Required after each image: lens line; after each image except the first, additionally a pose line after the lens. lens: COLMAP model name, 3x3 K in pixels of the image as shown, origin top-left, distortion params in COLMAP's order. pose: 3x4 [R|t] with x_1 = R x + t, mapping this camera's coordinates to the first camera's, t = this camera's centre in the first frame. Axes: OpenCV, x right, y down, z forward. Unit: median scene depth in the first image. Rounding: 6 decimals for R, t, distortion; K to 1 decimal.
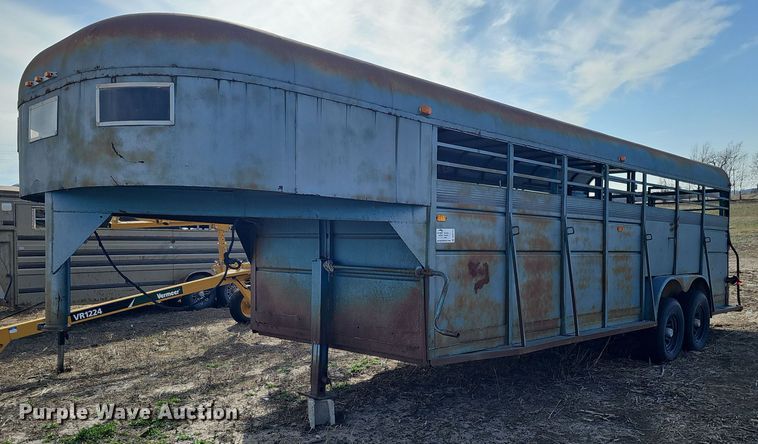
lens RADIAL K [[570.9, 0, 382.4], [0, 570.9, 256.9], [0, 0, 1]] dist [0.031766, -0.004033]
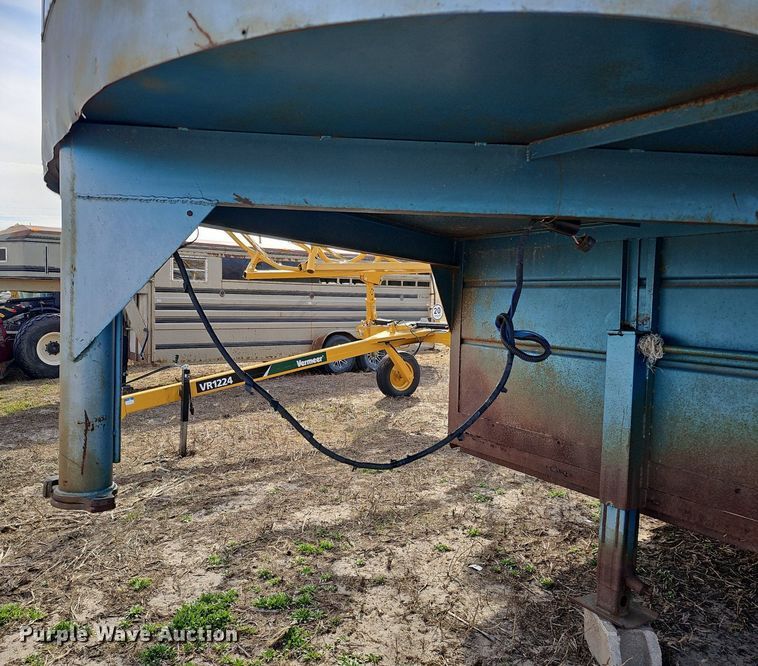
lens RADIAL K [[568.5, 0, 379.0], [0, 568.5, 333.0], [0, 0, 1]] dist [0.055577, -0.001537]
pose [[0.975187, 0.032461, -0.218989, -0.153758], [-0.026128, 0.999154, 0.031755, -0.003263], [0.219835, -0.025245, 0.975210, 0.358258]]
